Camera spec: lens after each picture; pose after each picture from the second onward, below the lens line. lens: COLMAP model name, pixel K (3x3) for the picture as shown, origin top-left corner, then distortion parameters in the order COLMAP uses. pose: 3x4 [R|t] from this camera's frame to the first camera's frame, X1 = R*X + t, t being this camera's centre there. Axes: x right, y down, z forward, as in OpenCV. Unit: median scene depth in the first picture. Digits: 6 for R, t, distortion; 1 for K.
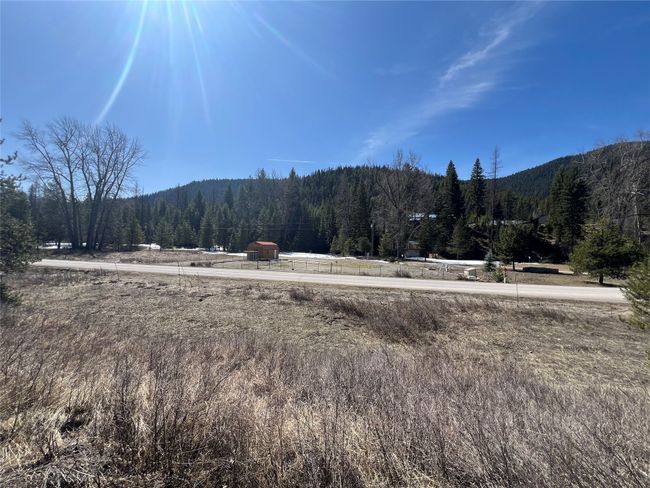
lens RADIAL K [[259.5, 0, 325.0], [0, 259.5, 244.0], [0, 0, 1]] dist [0.000250, 0.000025]
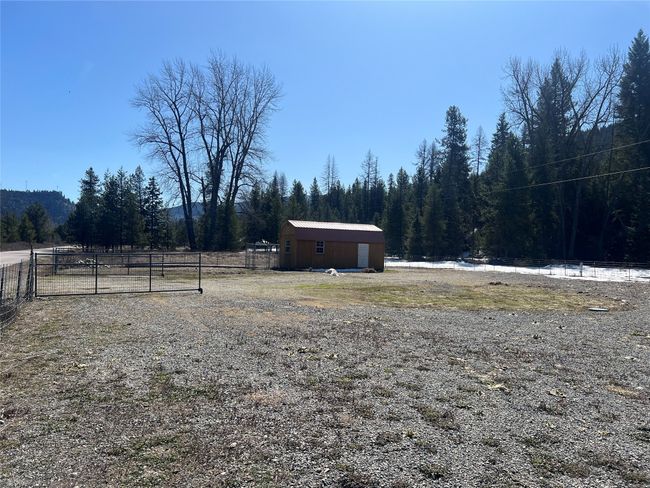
lens RADIAL K [[494.9, 0, 325.0], [0, 494.9, 244.0], [0, 0, 1]] dist [0.003259, -0.030004]
pose [[0.583284, -0.018406, -0.812060, 0.243961], [-0.009493, 0.999520, -0.029474, 0.031355], [0.812213, 0.024900, 0.582829, 0.421292]]
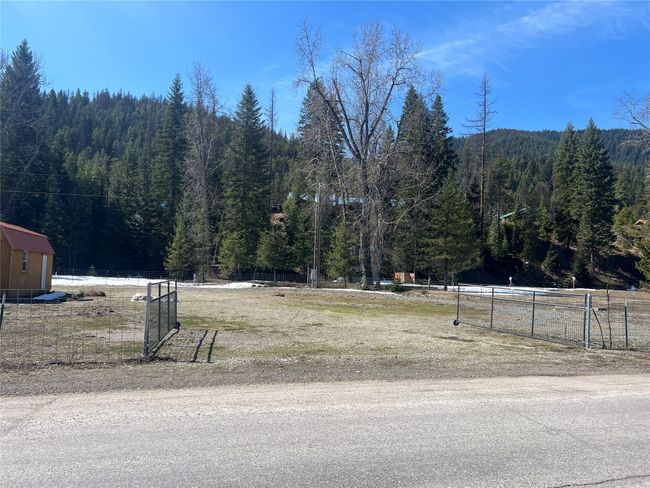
lens RADIAL K [[485.1, 0, 325.0], [0, 485.1, 244.0], [0, 0, 1]] dist [0.005401, 0.000736]
pose [[0.866606, 0.021203, 0.498543, -0.139946], [-0.002562, 0.999273, -0.038045, 0.019985], [-0.498987, 0.031693, 0.866030, 0.342590]]
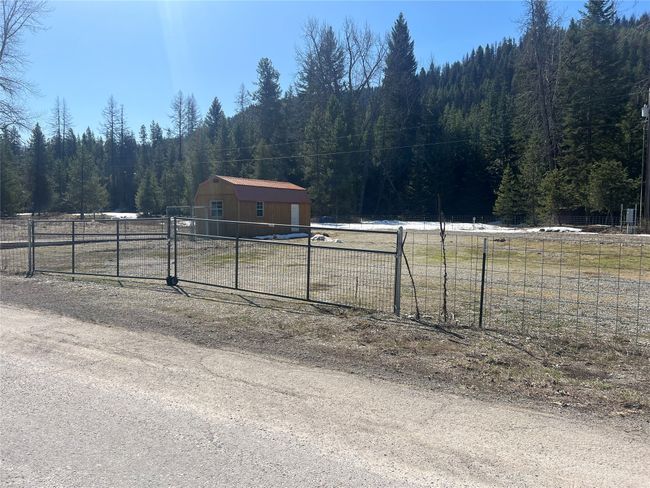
lens RADIAL K [[485.1, 0, 325.0], [0, 485.1, 244.0], [0, 0, 1]] dist [0.005401, 0.000736]
pose [[0.942170, -0.004132, -0.335109, 0.026931], [0.026236, 0.997765, 0.061461, 0.025353], [0.334105, -0.066699, 0.940173, 0.347111]]
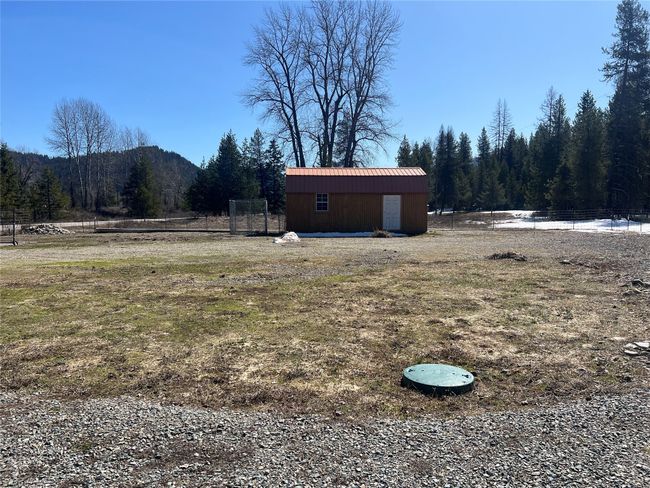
lens RADIAL K [[494.9, 0, 325.0], [0, 494.9, 244.0], [0, 0, 1]] dist [0.003259, -0.030004]
pose [[0.209207, 0.035253, -0.977236, 0.185437], [0.010594, 0.999210, 0.038314, 0.036210], [0.977814, -0.018369, 0.208668, 0.629311]]
